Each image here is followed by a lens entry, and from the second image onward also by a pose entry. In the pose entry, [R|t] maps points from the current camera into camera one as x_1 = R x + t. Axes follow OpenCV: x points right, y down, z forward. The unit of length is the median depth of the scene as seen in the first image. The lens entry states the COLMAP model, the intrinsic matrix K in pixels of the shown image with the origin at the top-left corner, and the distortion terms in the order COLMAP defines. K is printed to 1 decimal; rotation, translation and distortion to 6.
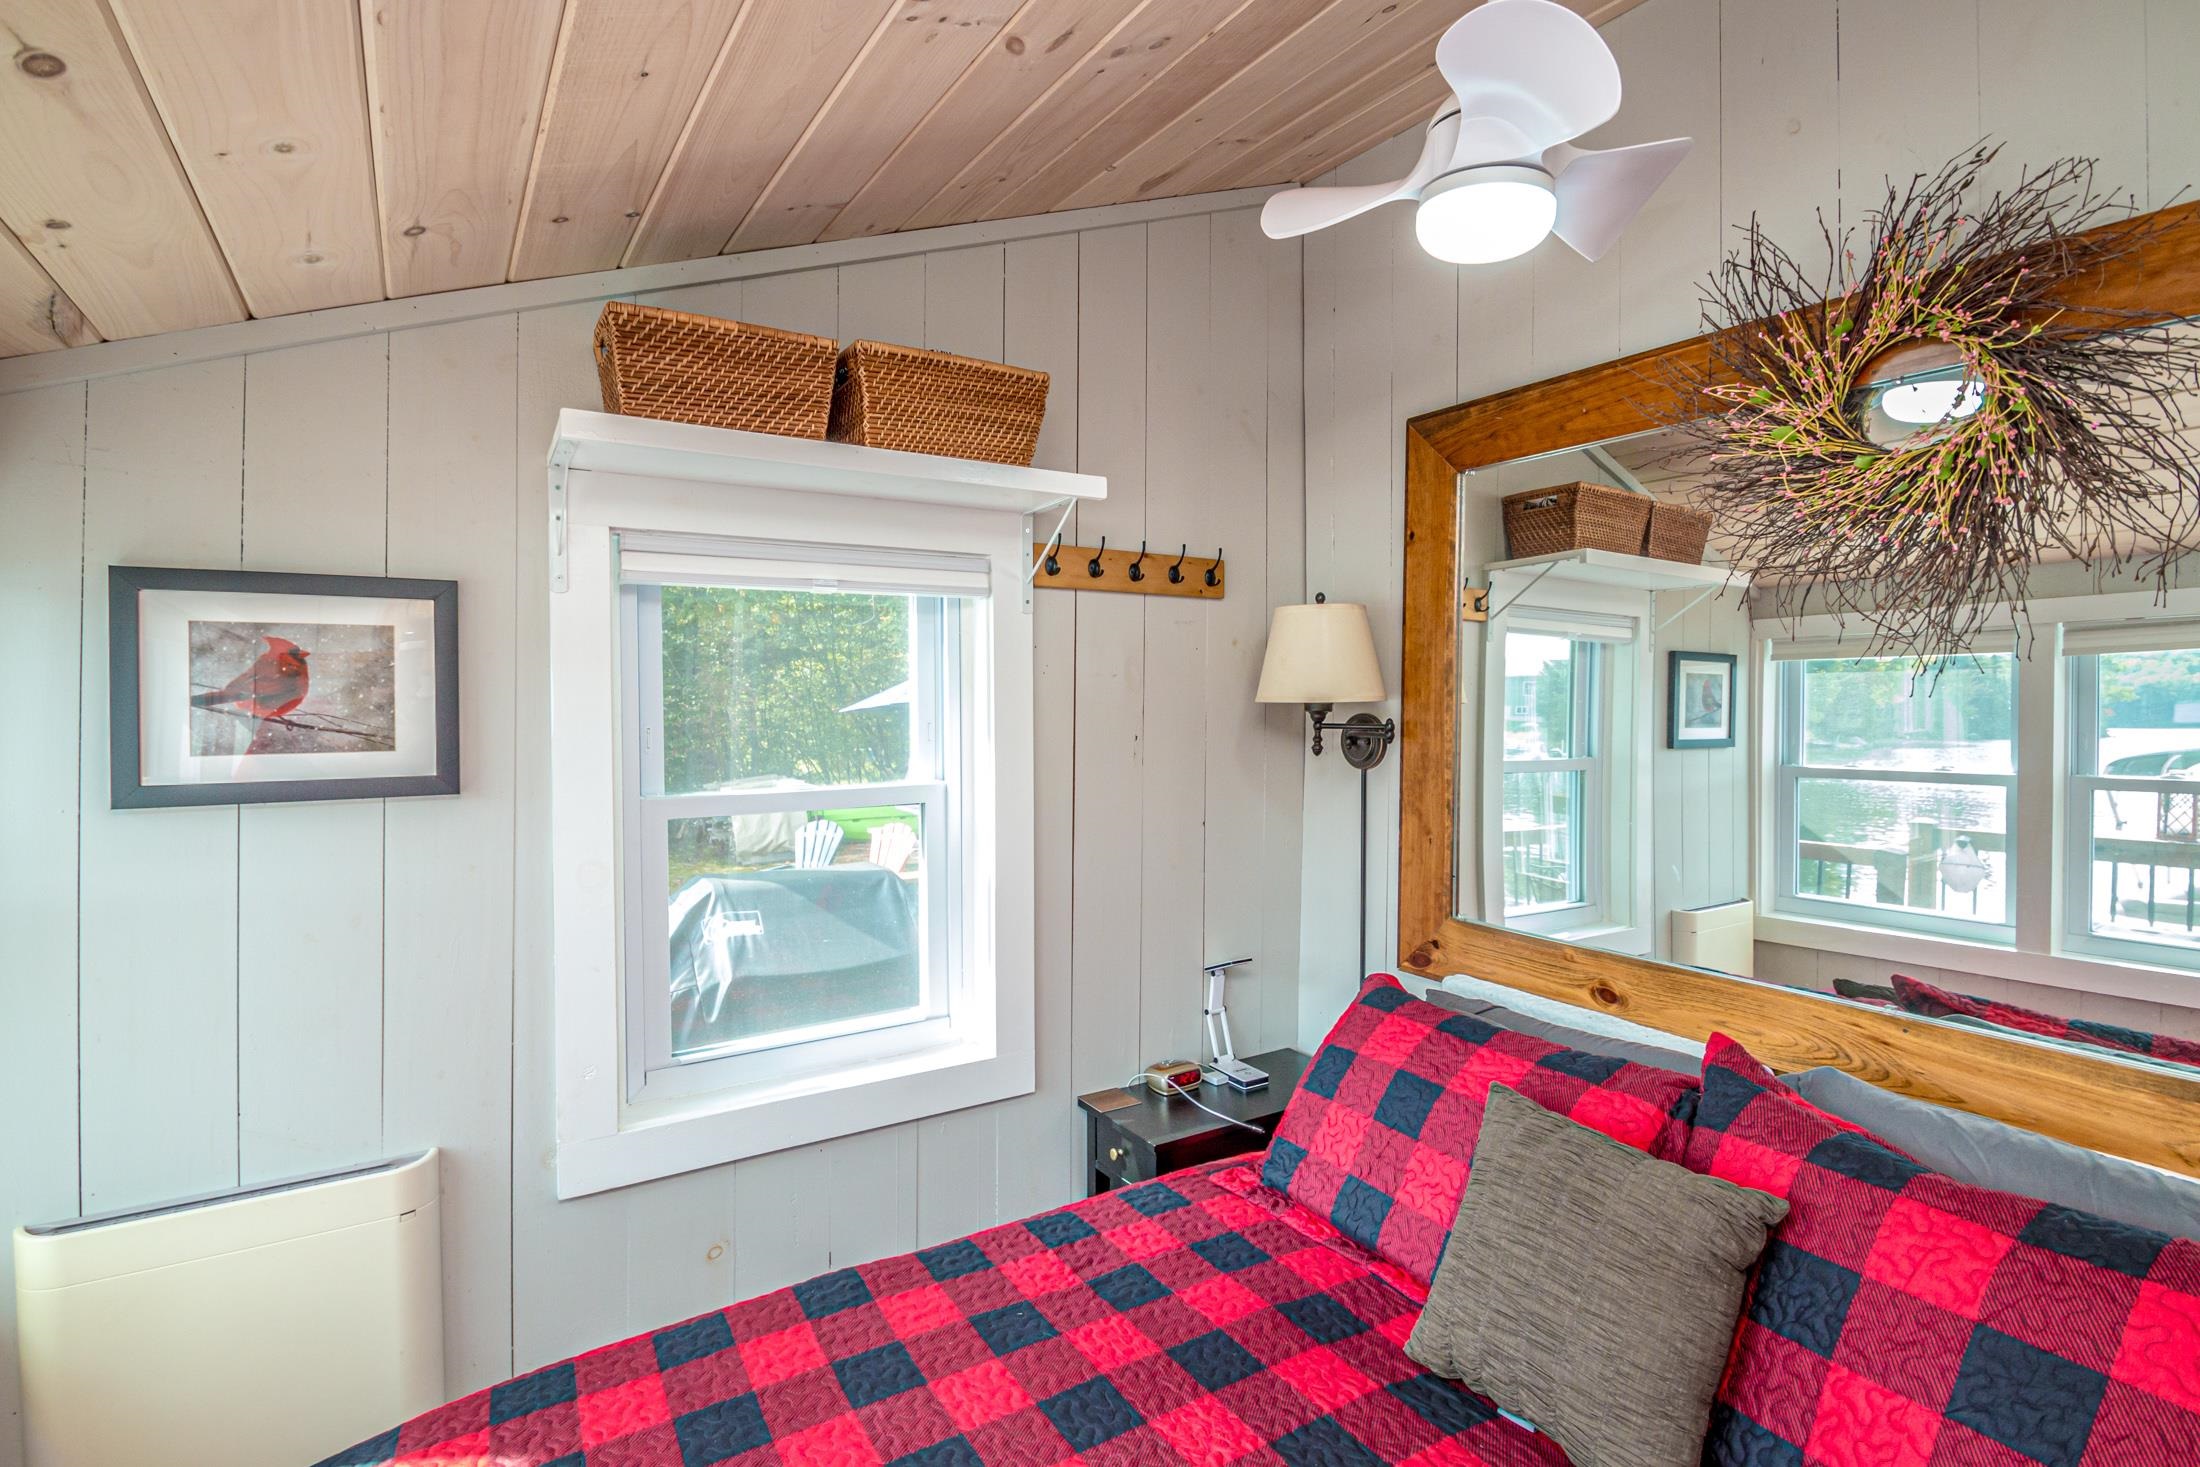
lens RADIAL K [[1034.1, 0, 1090.5], [0, 1034.1, 705.6], [0, 0, 1]] dist [0.014248, -0.016351]
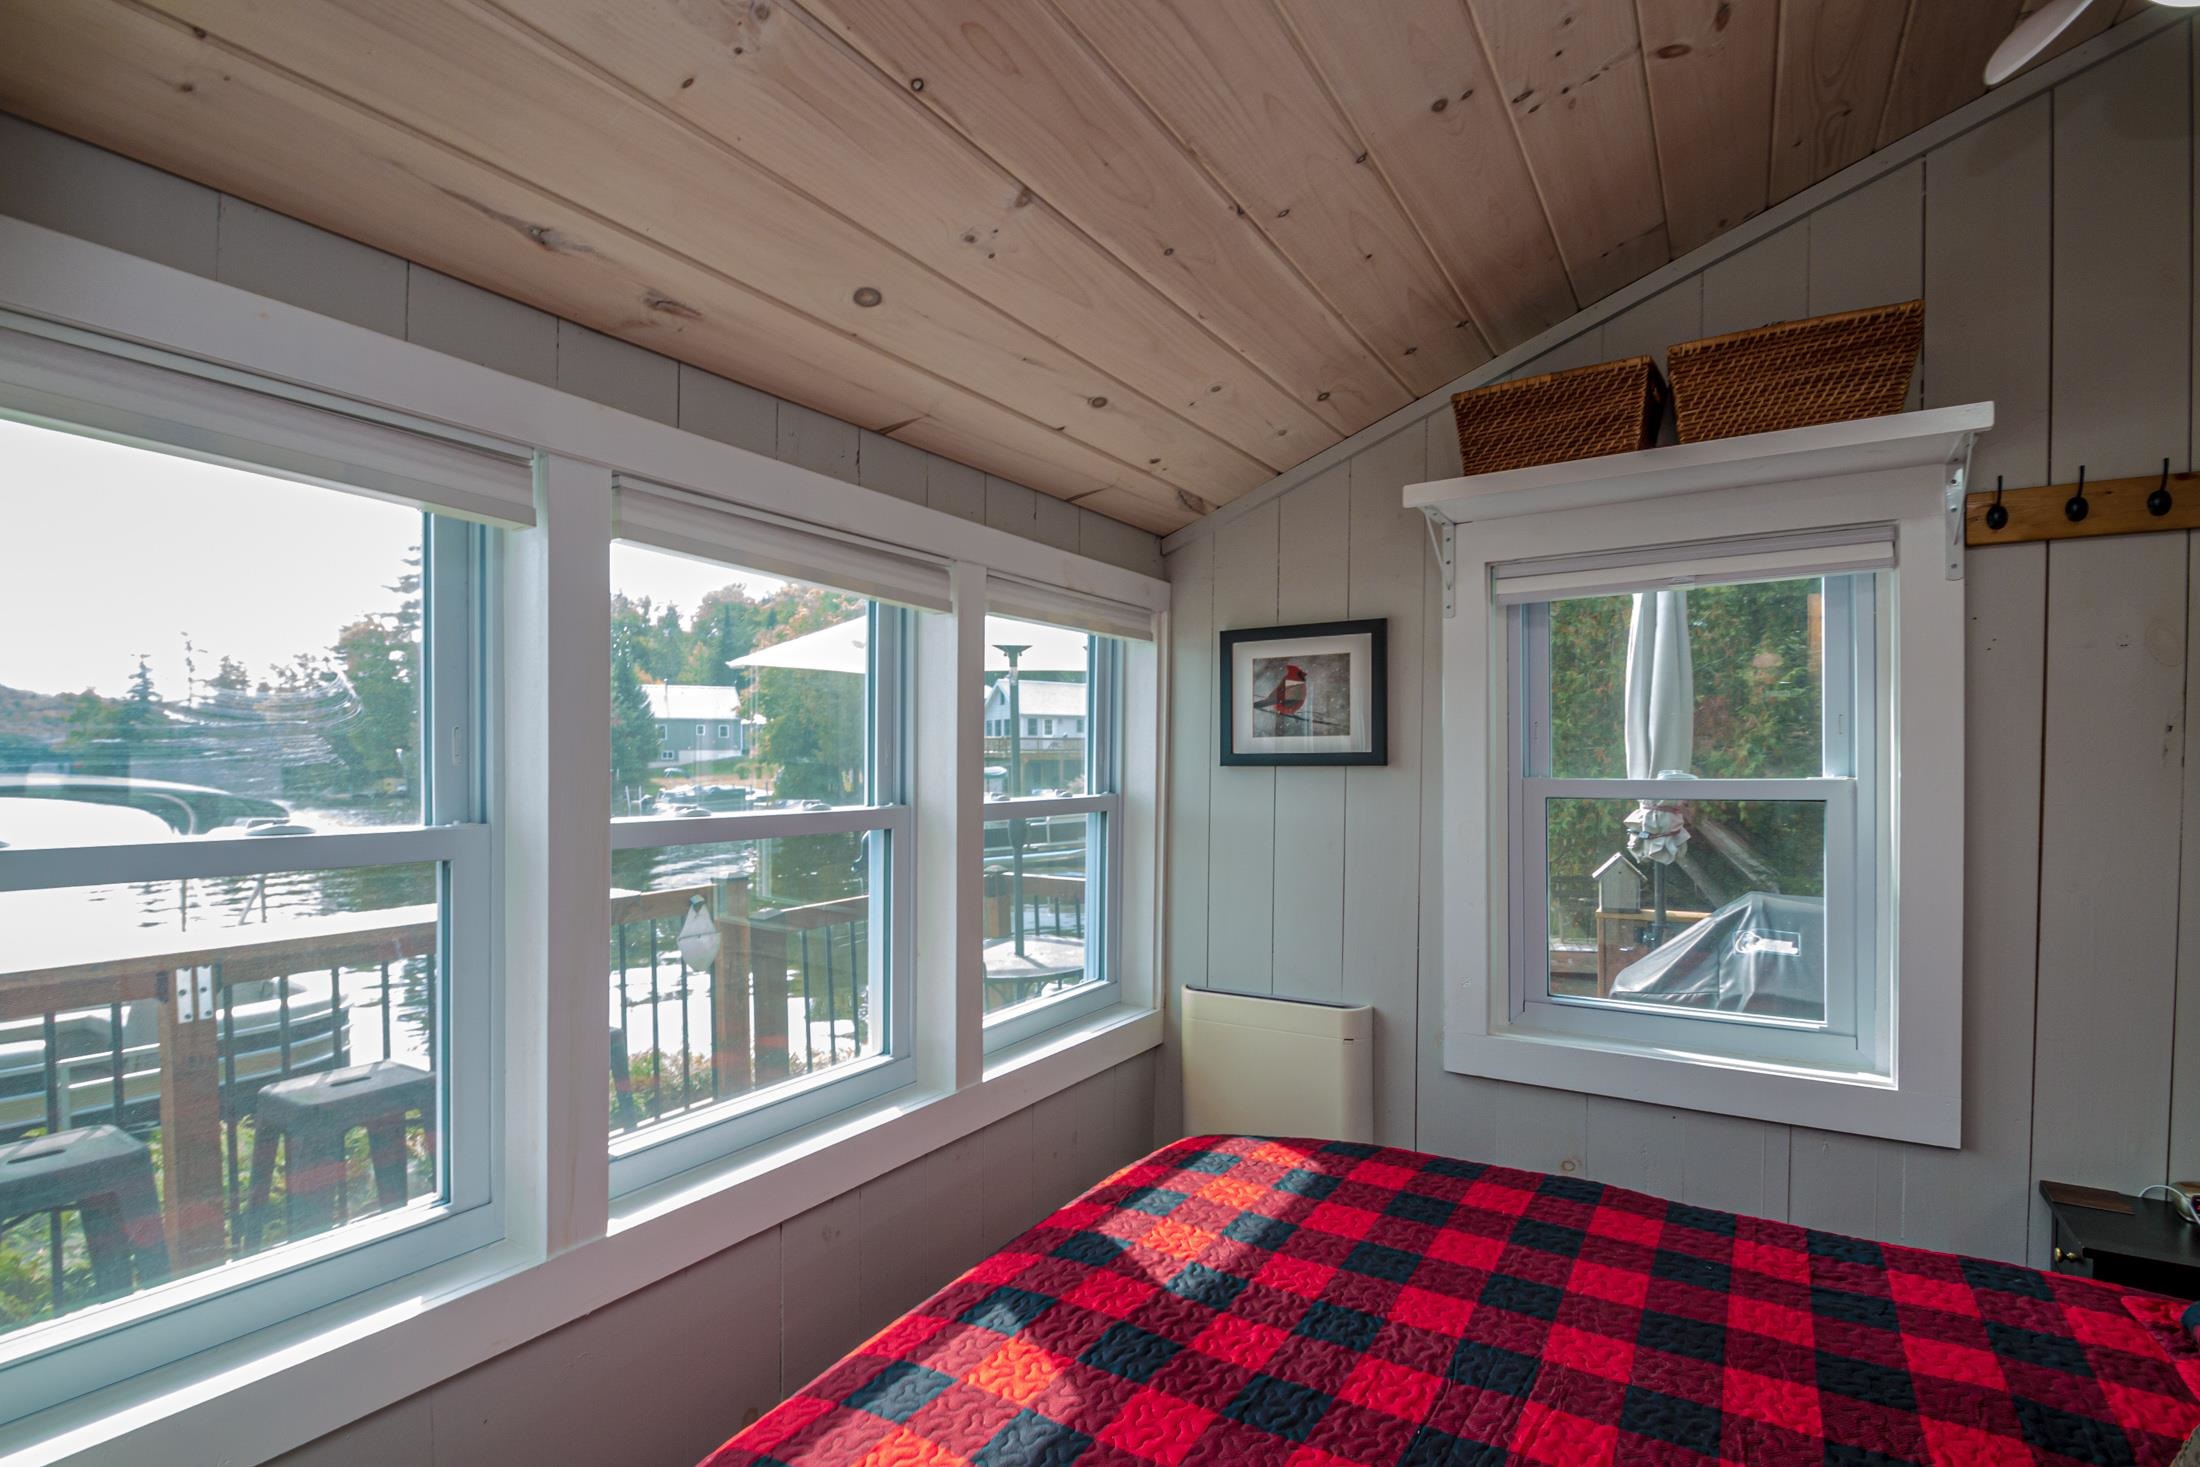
lens RADIAL K [[1046.1, 0, 1106.6], [0, 1046.1, 756.0], [0, 0, 1]] dist [0.003717, -0.011522]
pose [[0.438063, -0.001924, -0.898942, 0.511471], [-0.000909, 0.999996, -0.002583, 0.073267], [0.898944, 0.001949, 0.438060, 0.012609]]
